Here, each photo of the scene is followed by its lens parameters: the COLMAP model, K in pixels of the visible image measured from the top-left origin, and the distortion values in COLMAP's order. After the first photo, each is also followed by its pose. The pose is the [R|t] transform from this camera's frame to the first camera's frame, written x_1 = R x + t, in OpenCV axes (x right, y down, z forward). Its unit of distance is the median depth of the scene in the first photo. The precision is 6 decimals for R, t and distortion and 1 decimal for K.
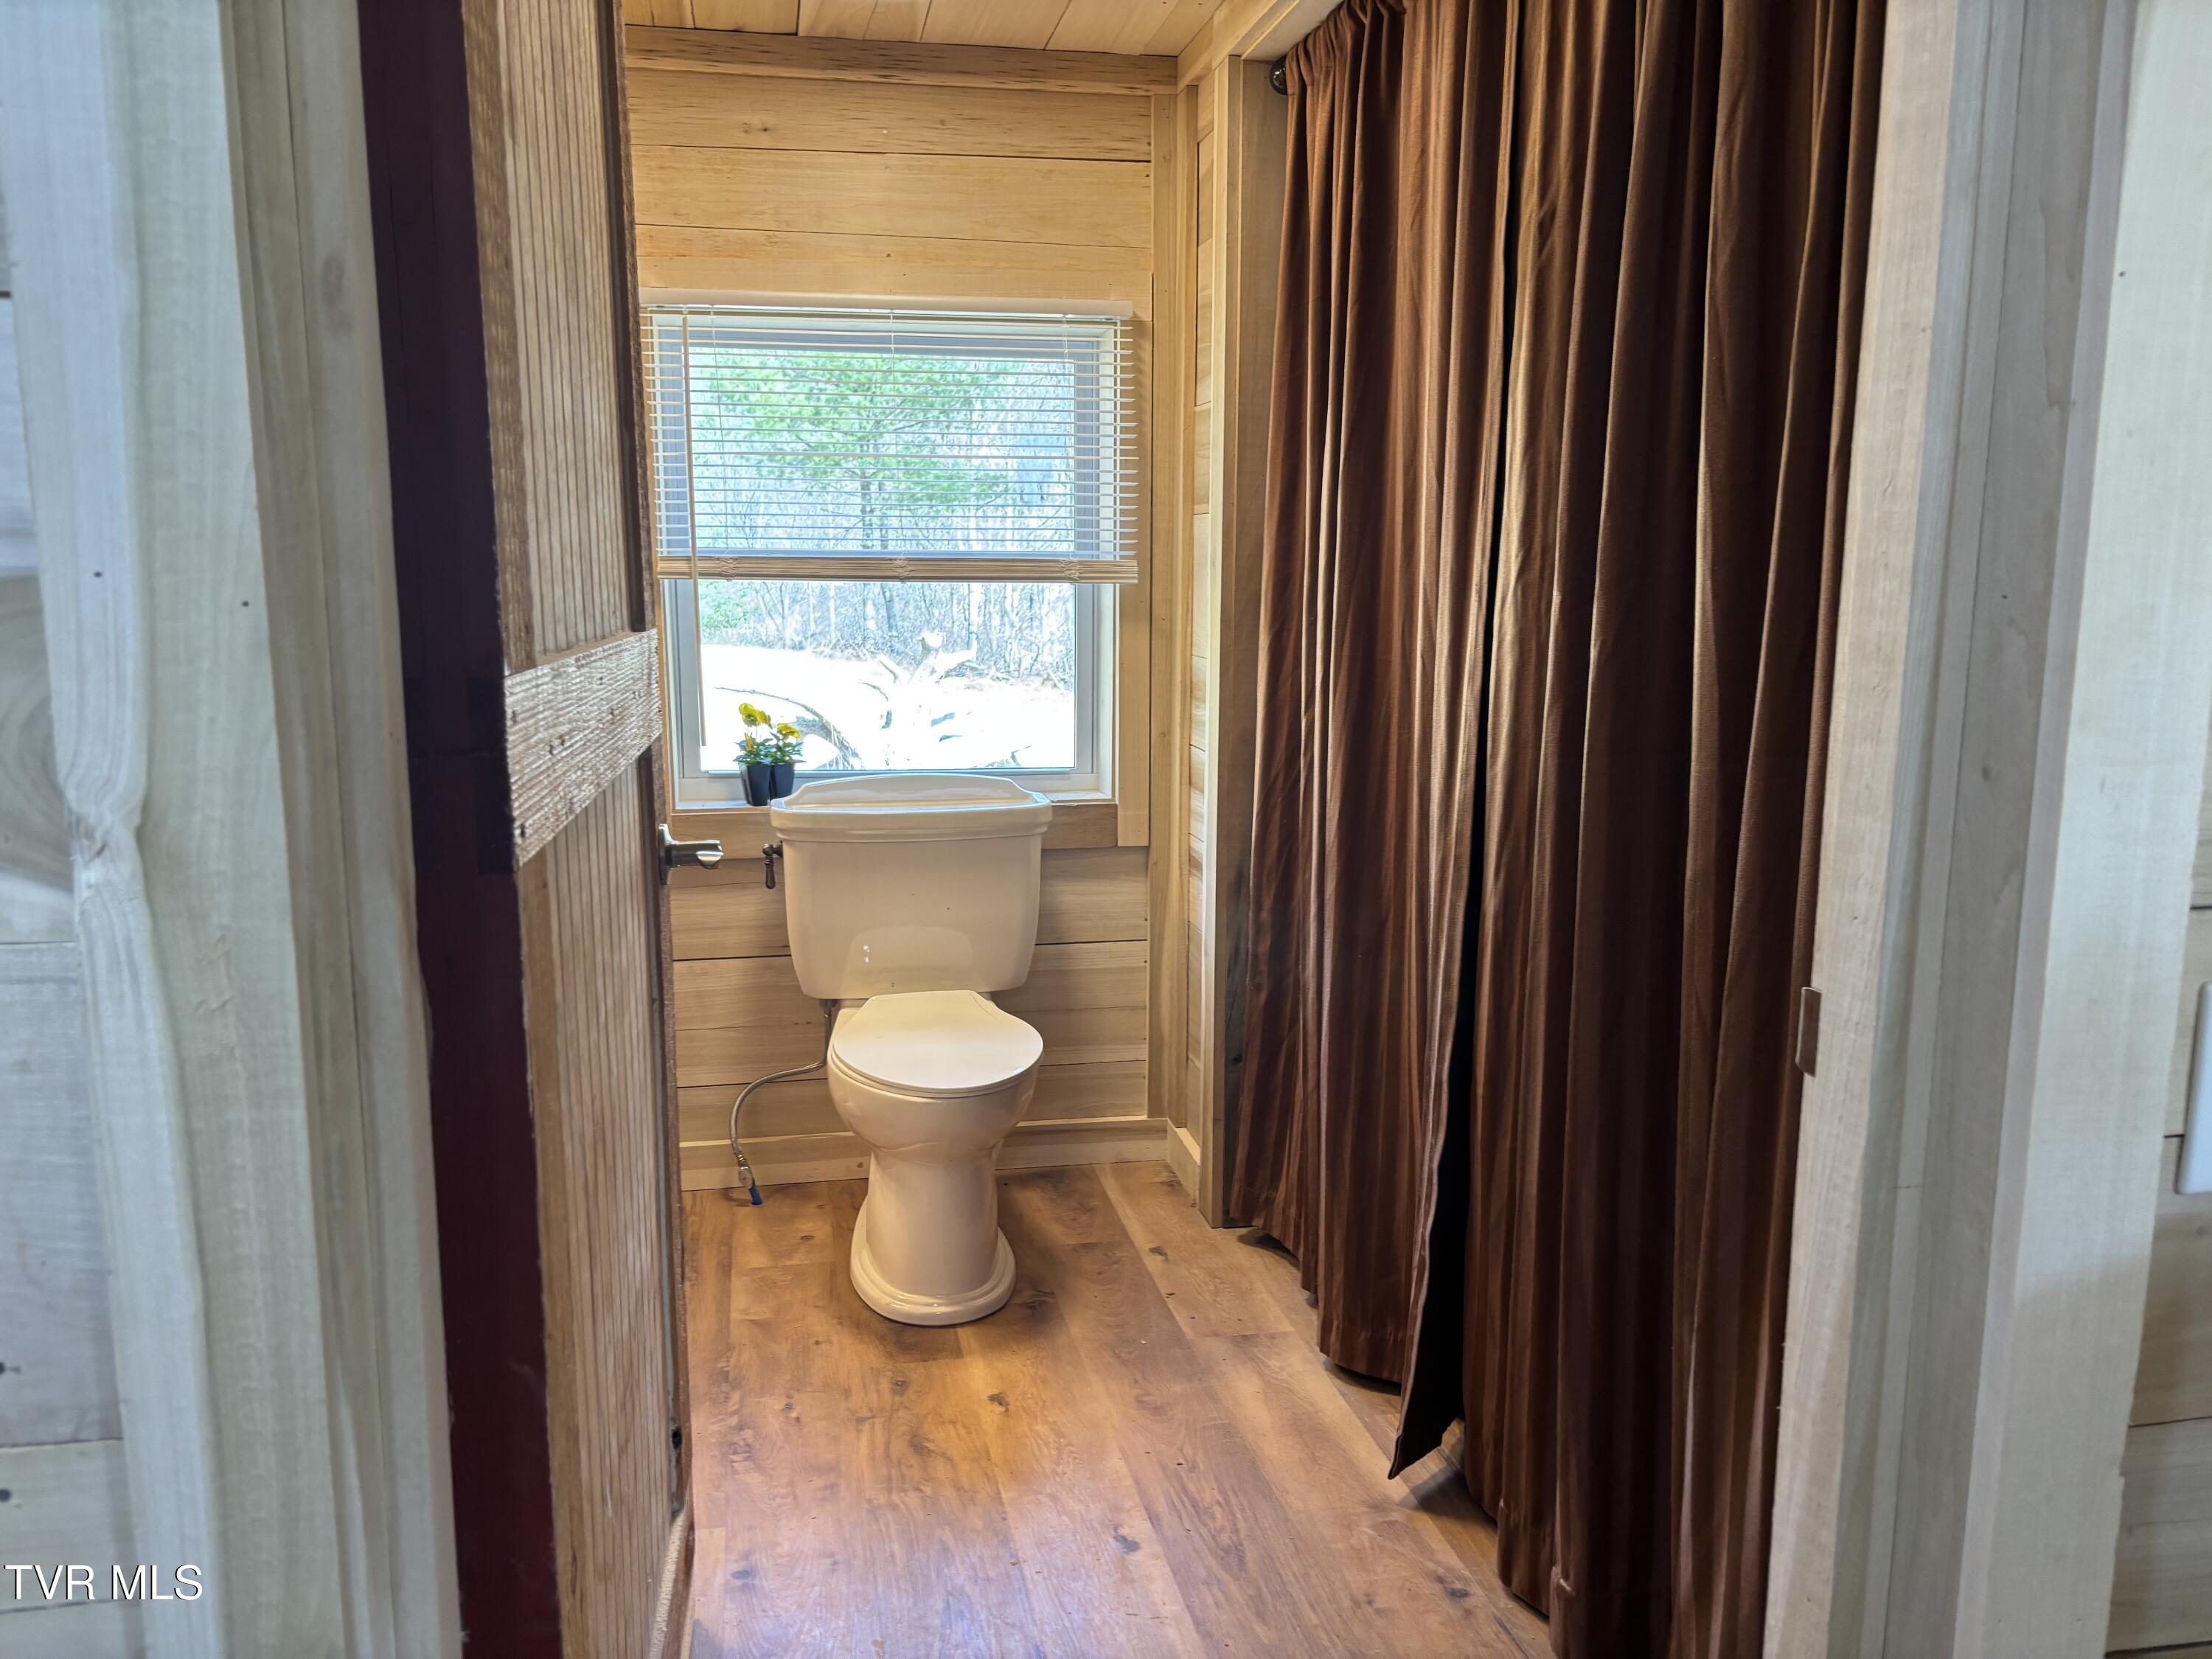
lens RADIAL K [[1684.5, 0, 1093.2], [0, 1684.5, 835.8], [0, 0, 1]] dist [0.063522, -0.052992]
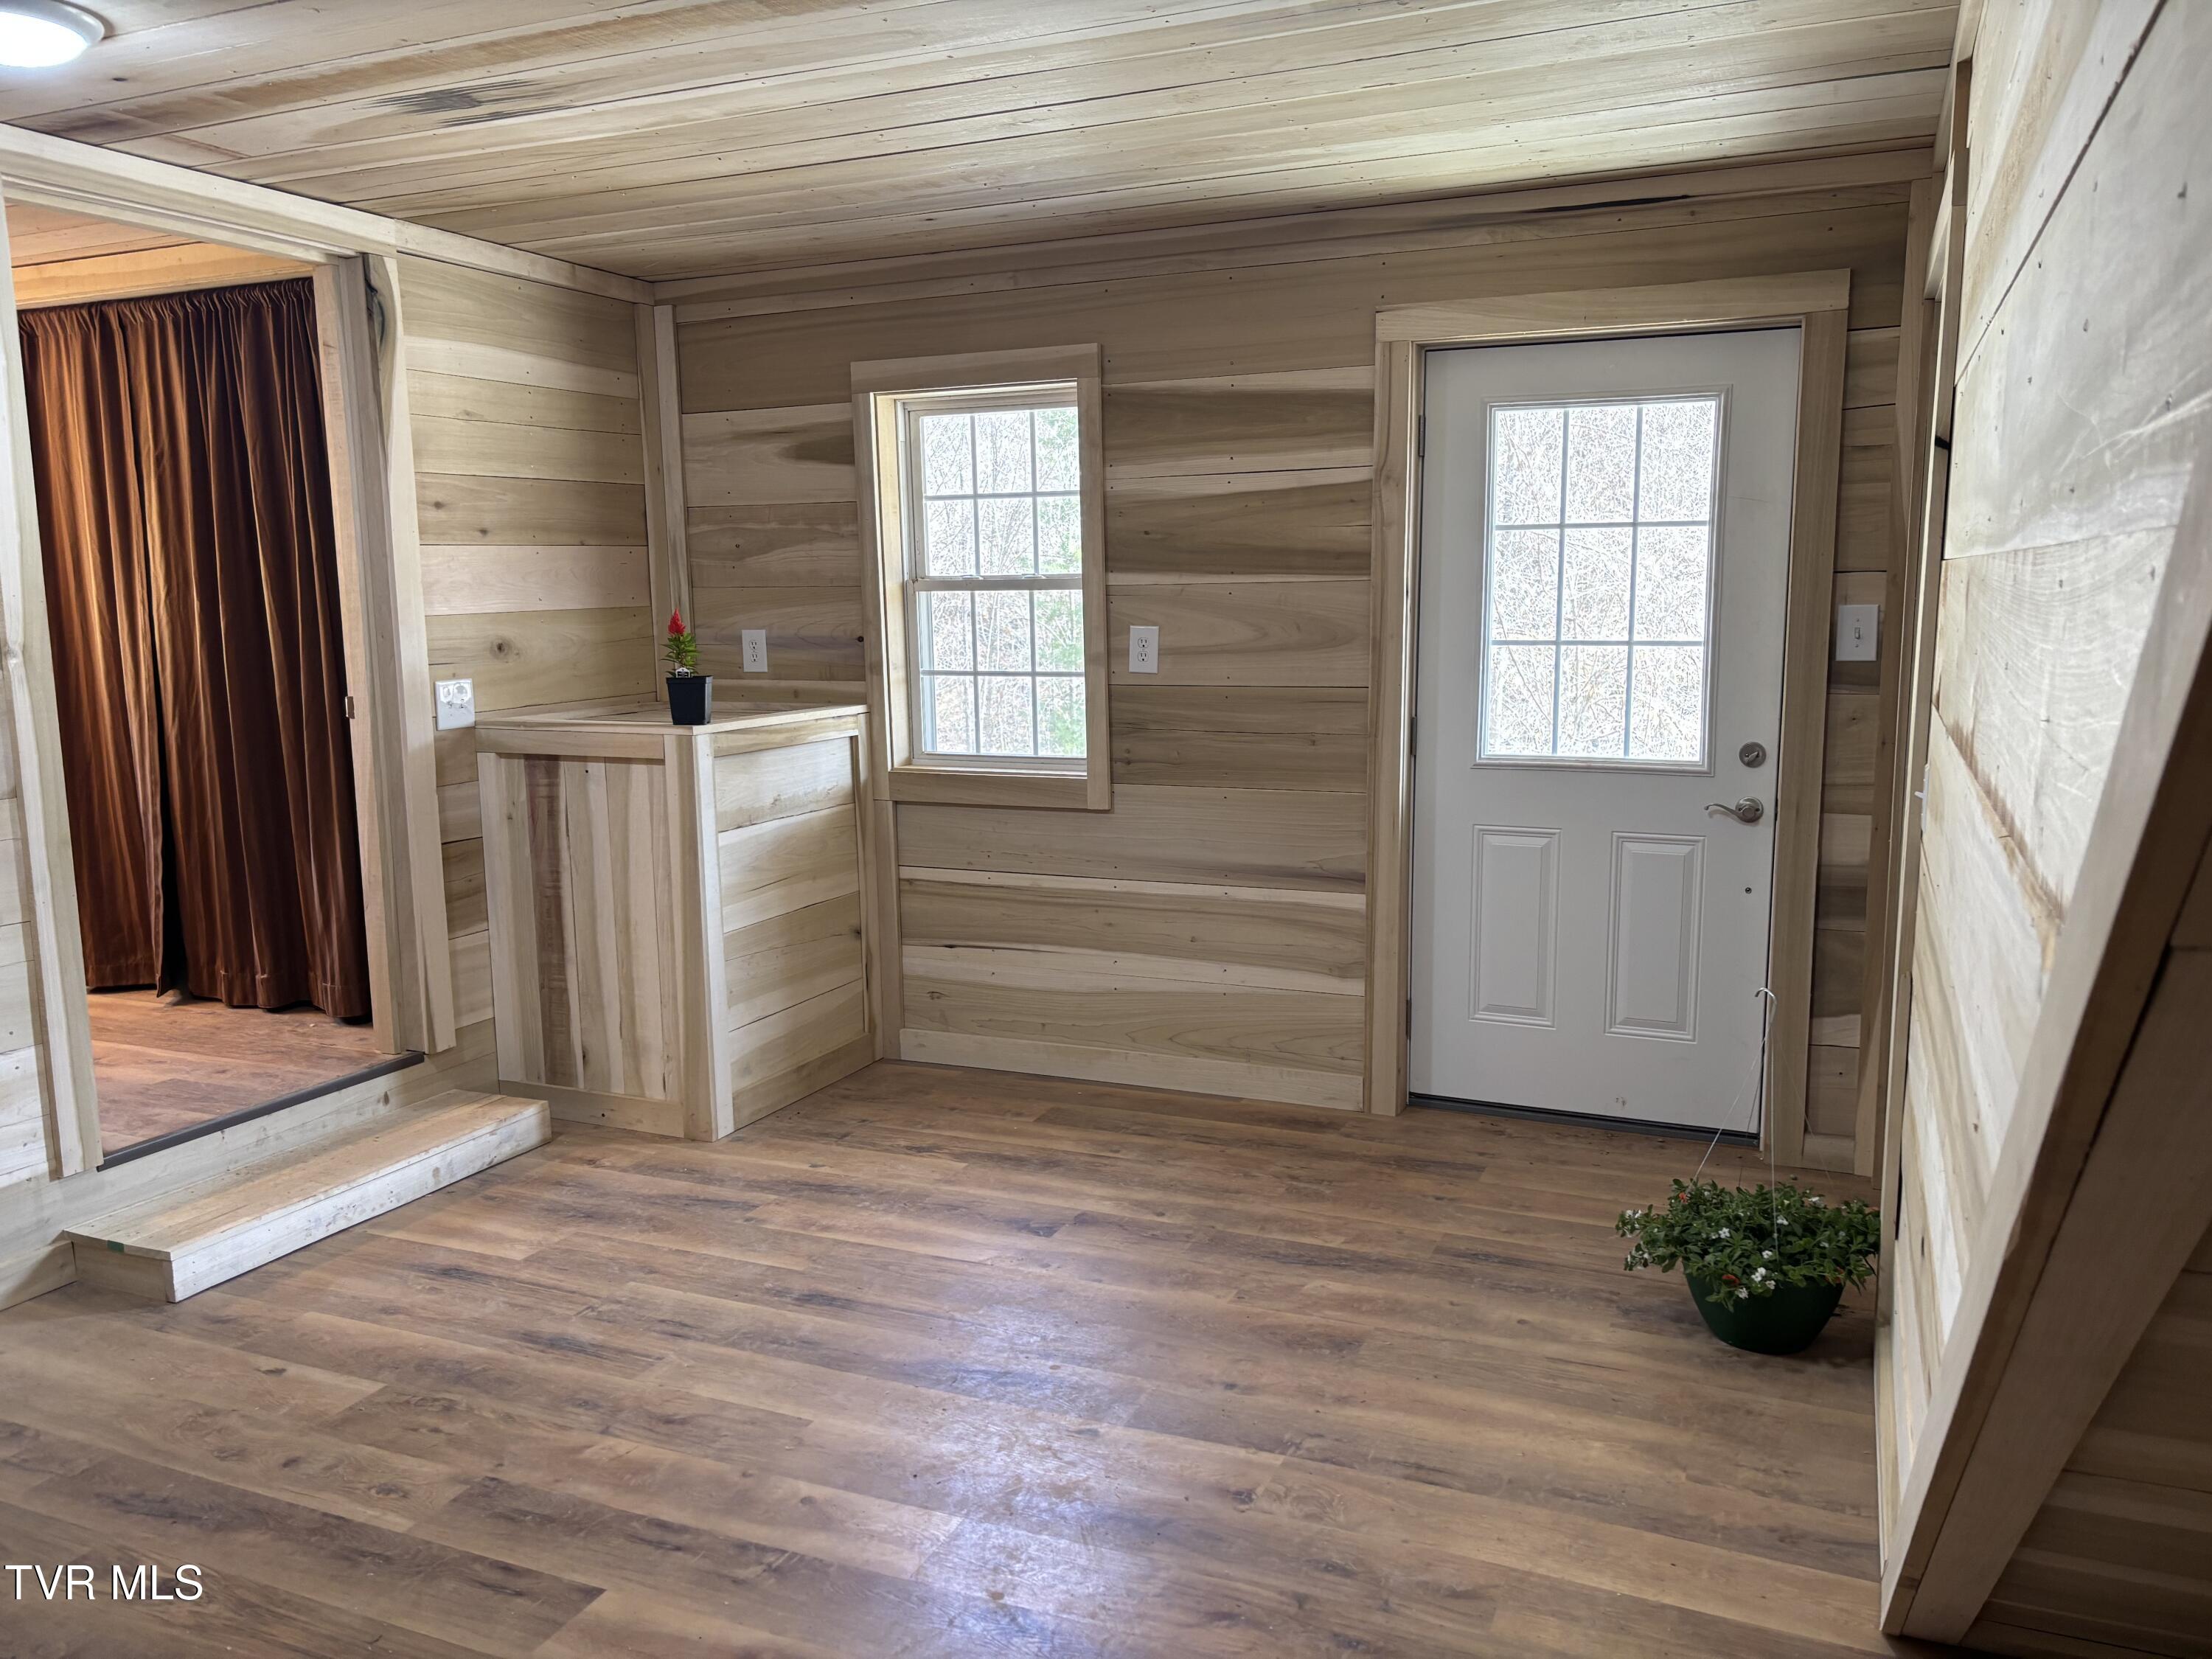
lens RADIAL K [[1684.5, 0, 1093.2], [0, 1684.5, 835.8], [0, 0, 1]] dist [0.063522, -0.052992]
pose [[0.579587, -0.132851, 0.804008, -1.965371], [0.146012, 0.987585, 0.057929, 0.473244], [-0.801723, 0.083820, 0.591790, -2.956256]]
